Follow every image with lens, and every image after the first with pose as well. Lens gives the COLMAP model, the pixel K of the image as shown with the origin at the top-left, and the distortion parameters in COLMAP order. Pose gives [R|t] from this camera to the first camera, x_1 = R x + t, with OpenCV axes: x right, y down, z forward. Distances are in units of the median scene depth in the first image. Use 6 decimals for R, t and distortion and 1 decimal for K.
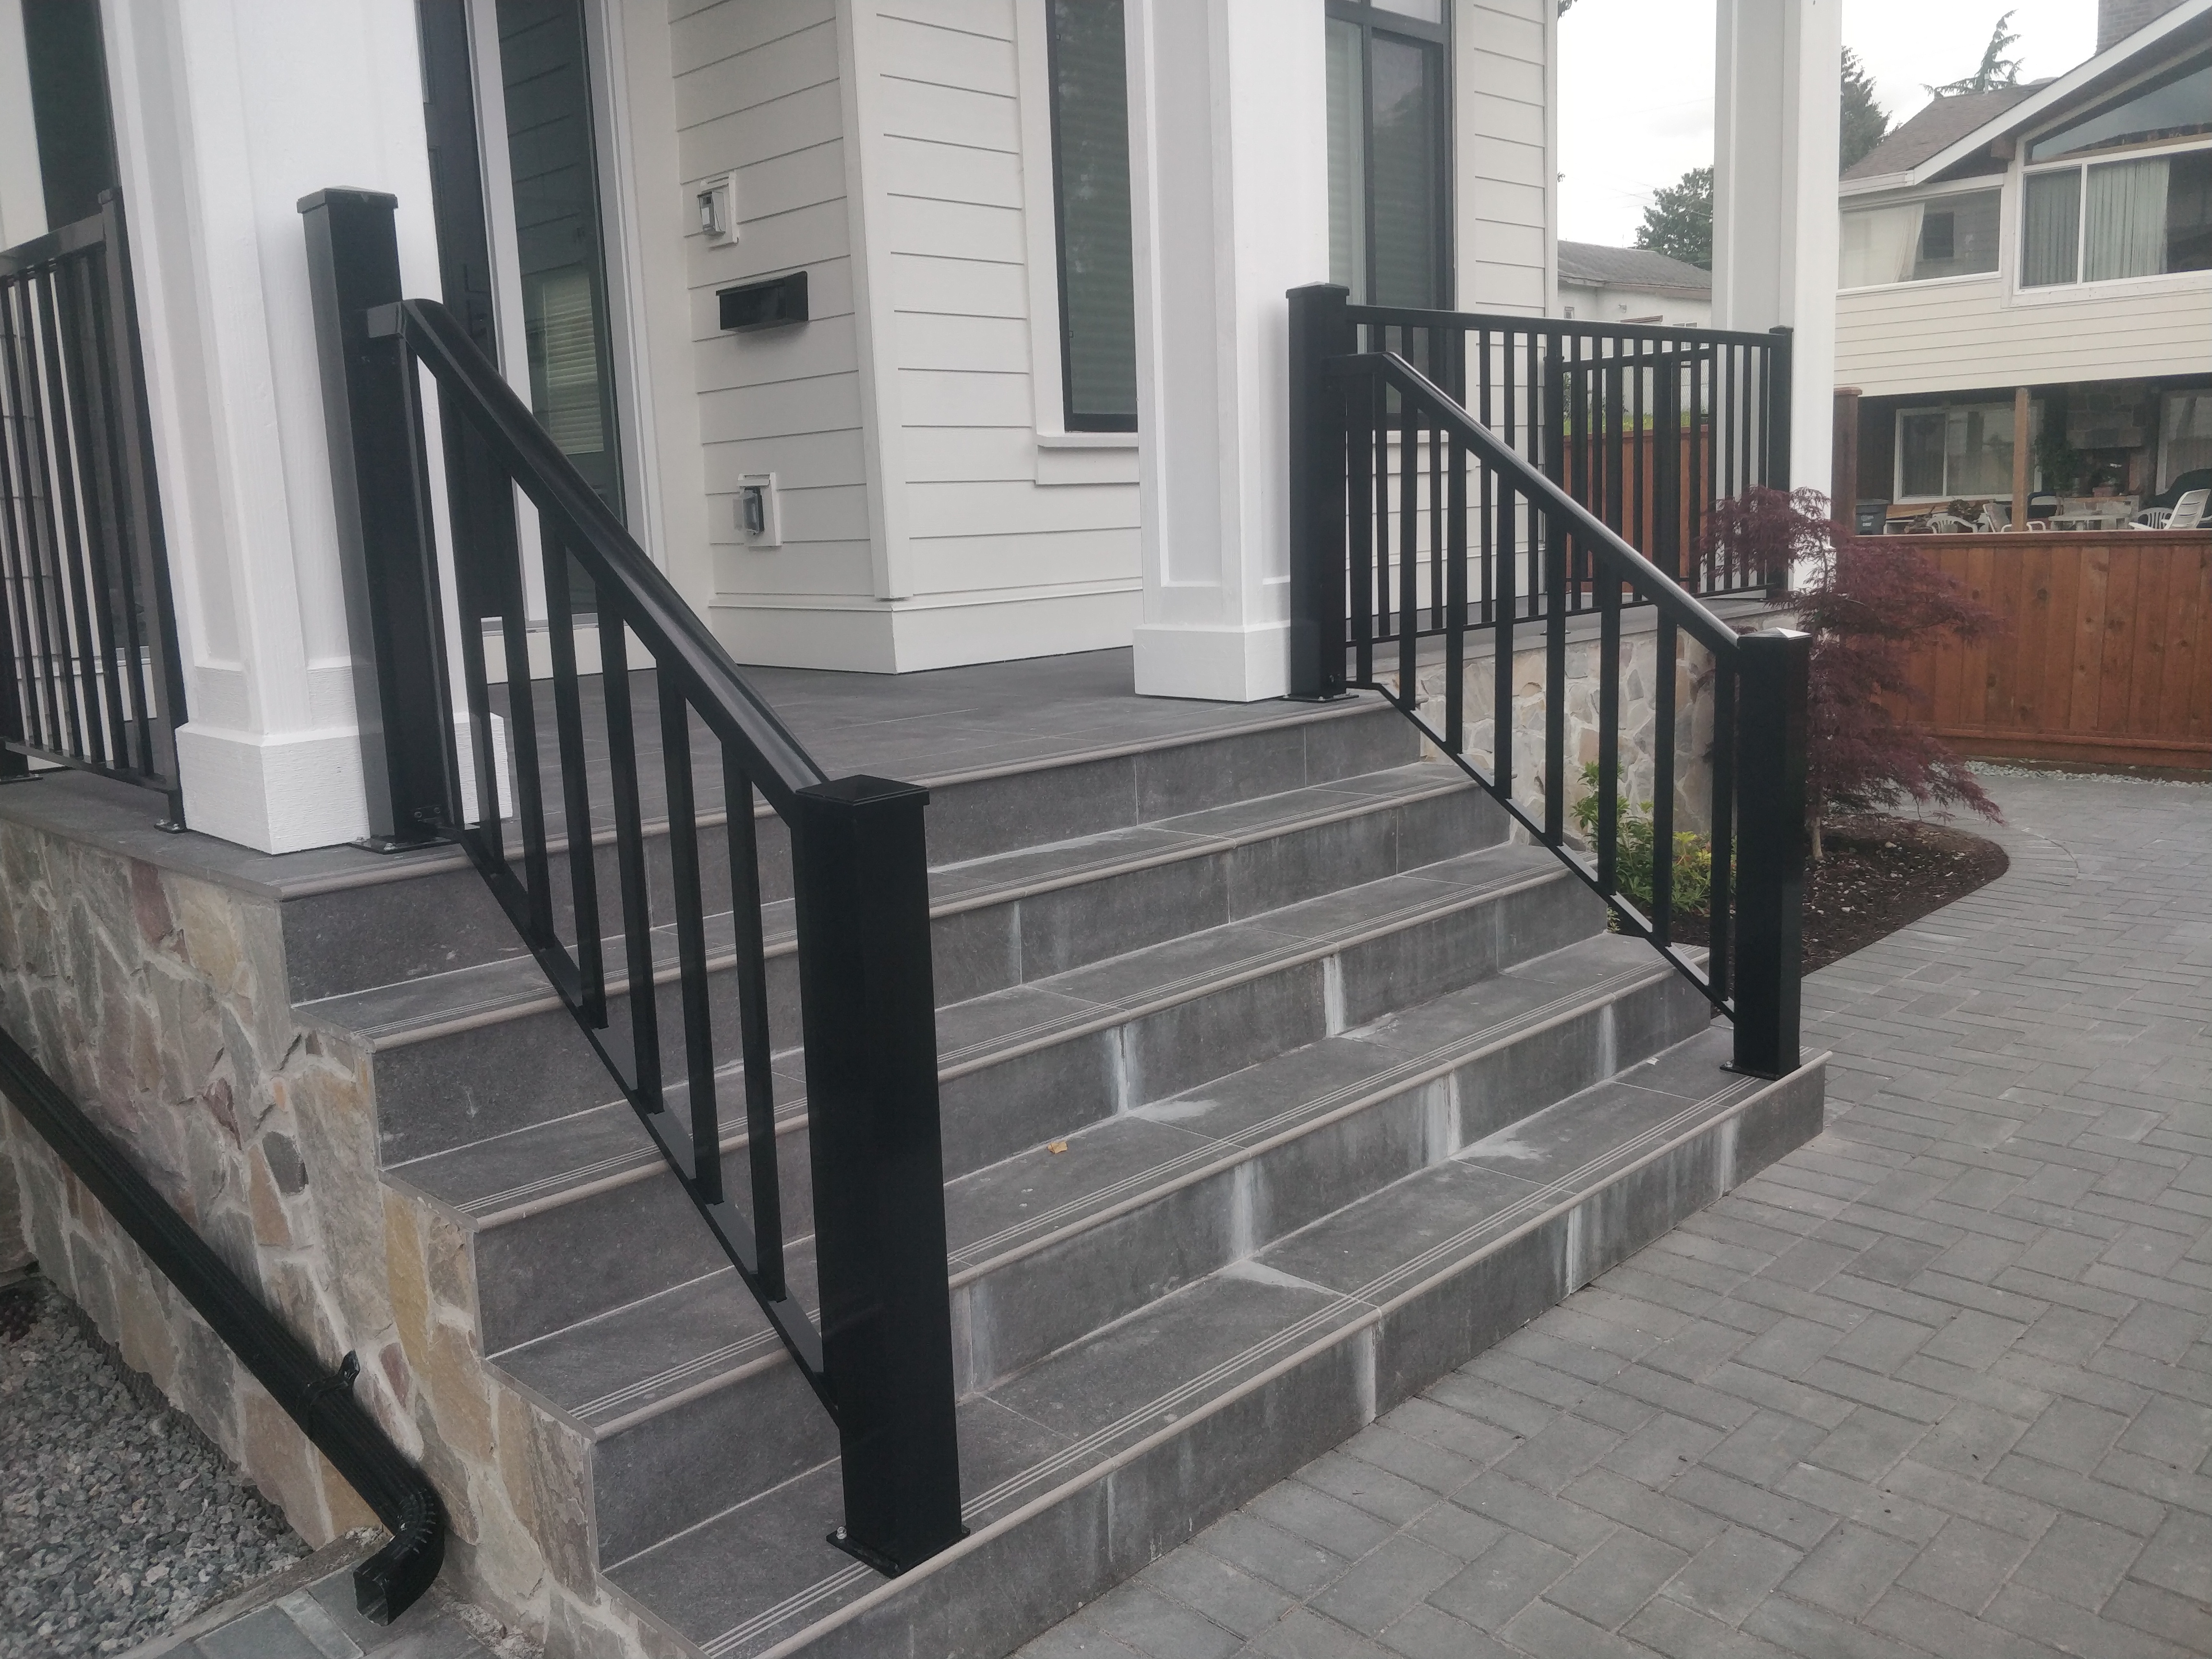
lens RADIAL K [[1778.2, 0, 1106.3], [0, 1778.2, 806.4], [0, 0, 1]] dist [0.112299, -0.173997]
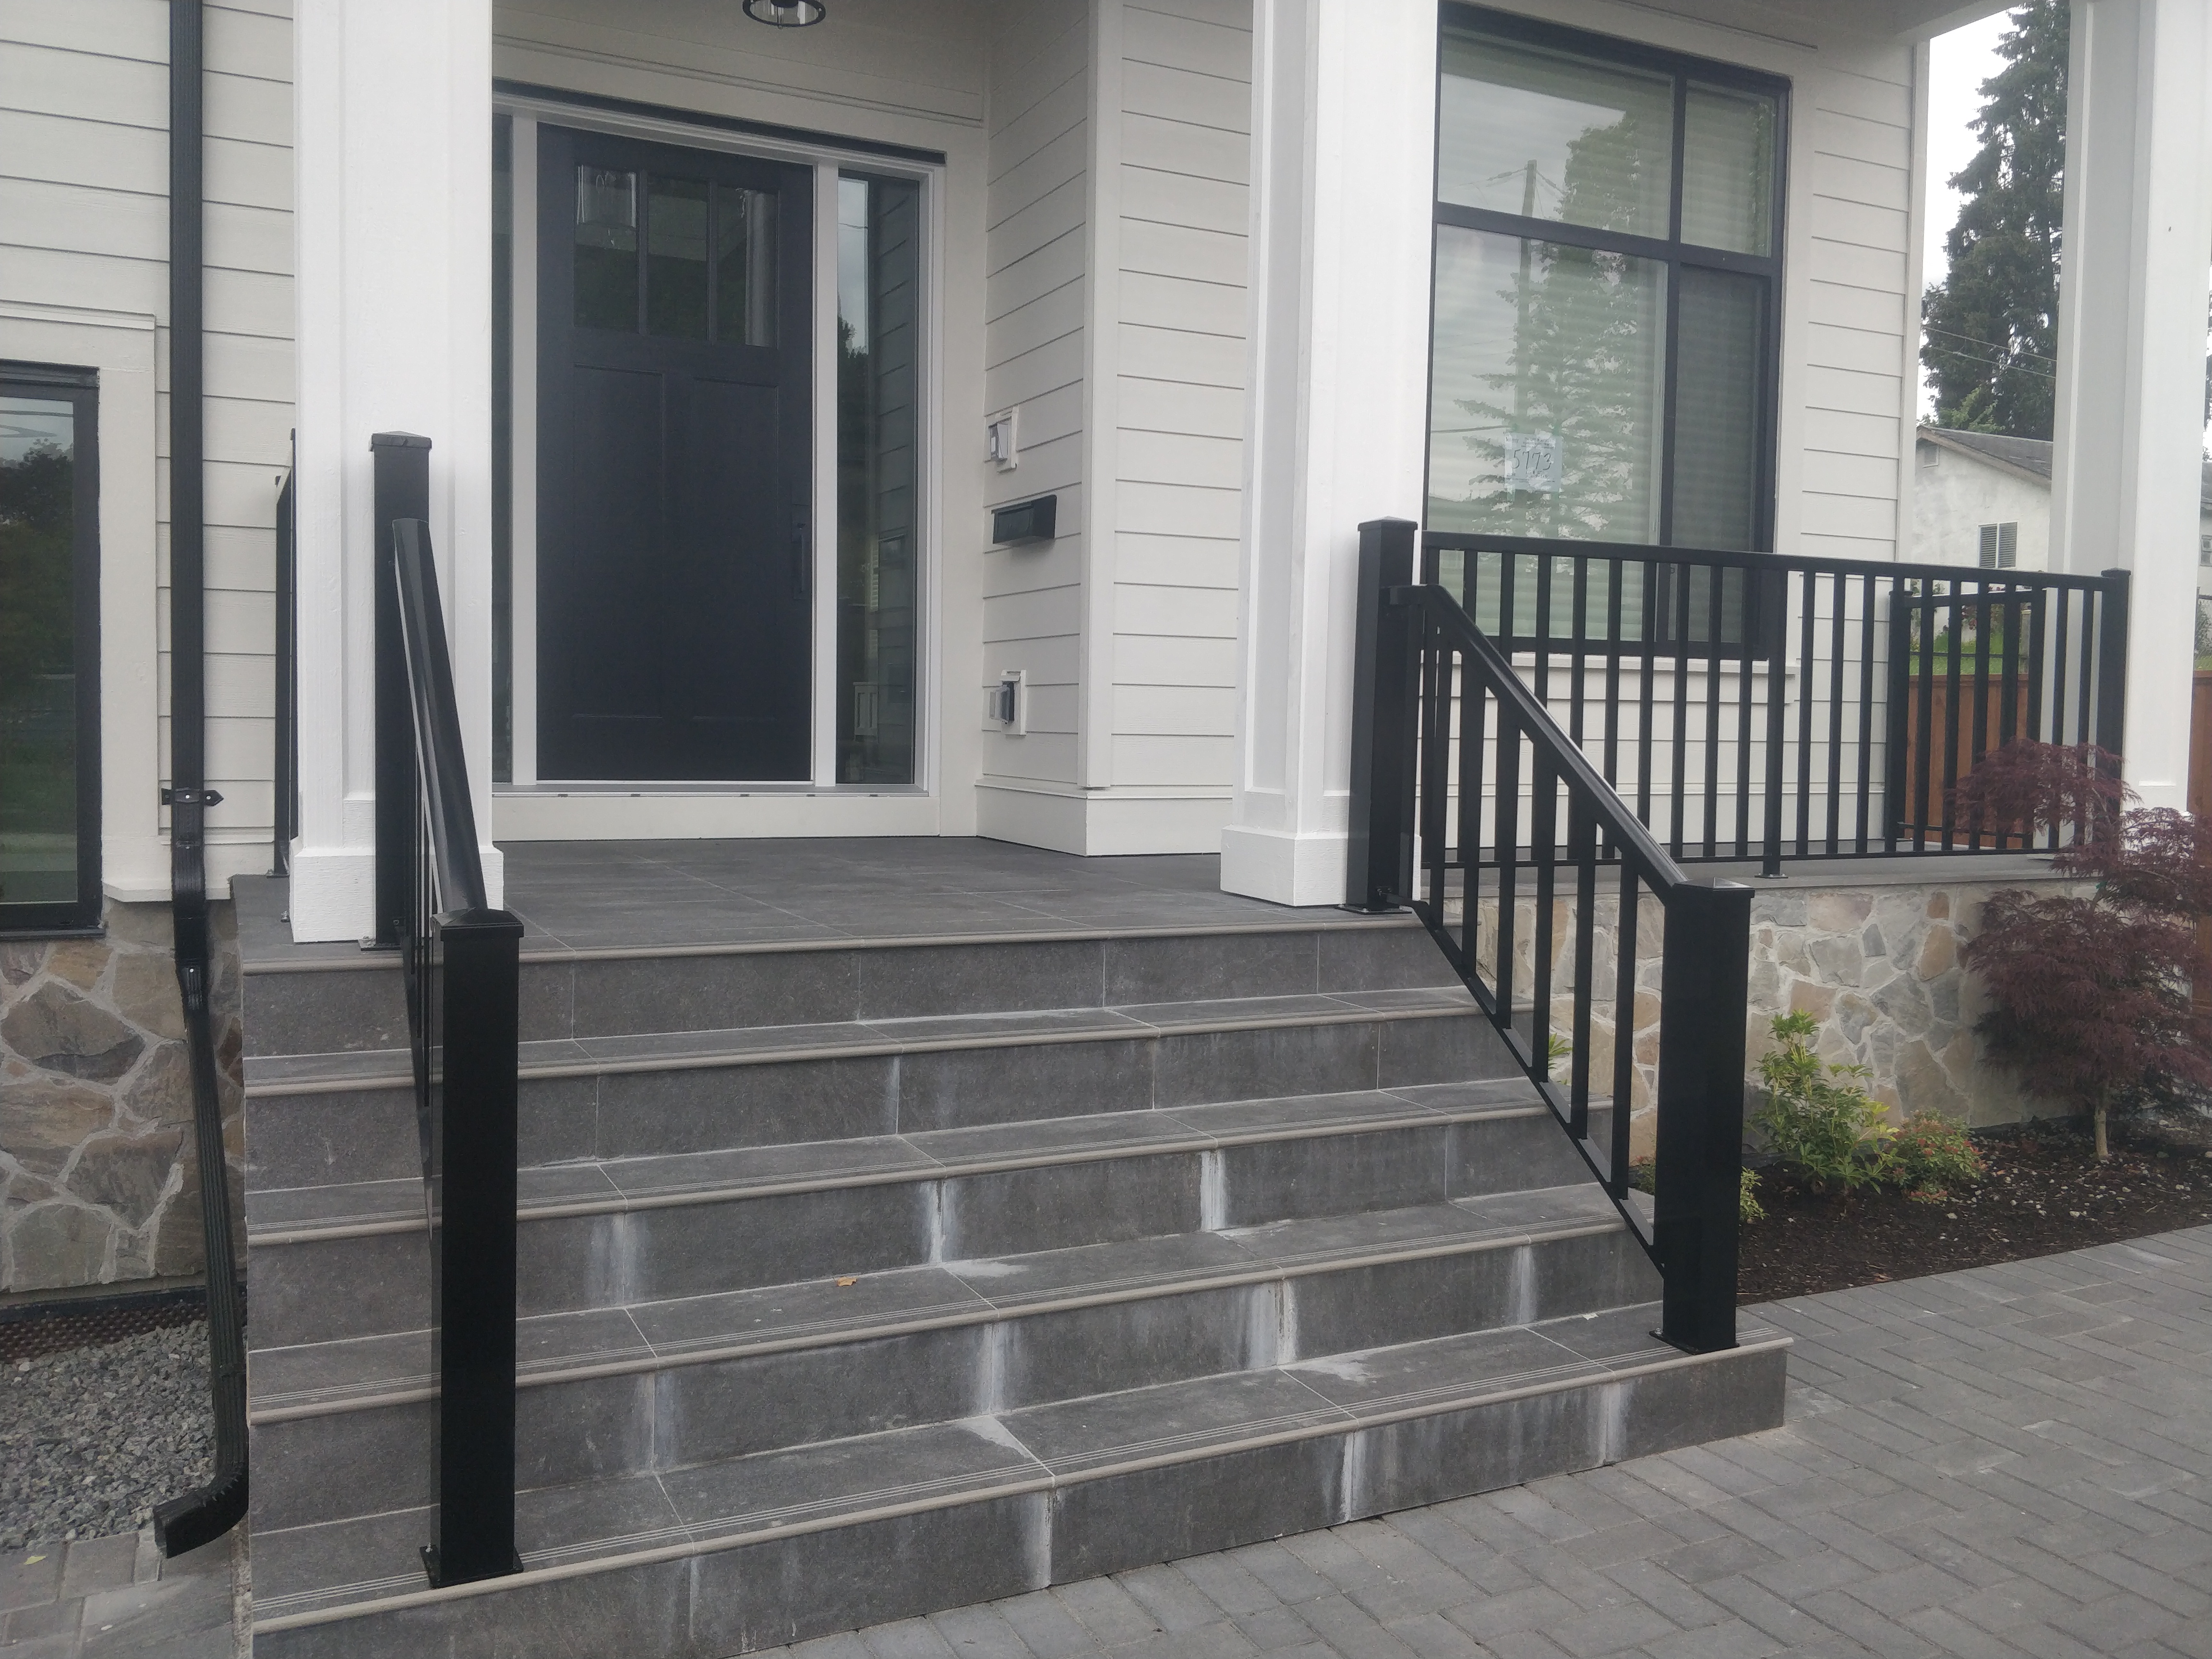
lens RADIAL K [[1790.1, 0, 1106.0], [0, 1790.1, 829.5], [0, 0, 1]] dist [0.047615, -0.055418]
pose [[0.940937, 0.078275, -0.329408, 0.411151], [-0.110494, 0.990634, -0.080222, -0.011144], [0.320044, 0.111881, 0.940773, -0.015974]]
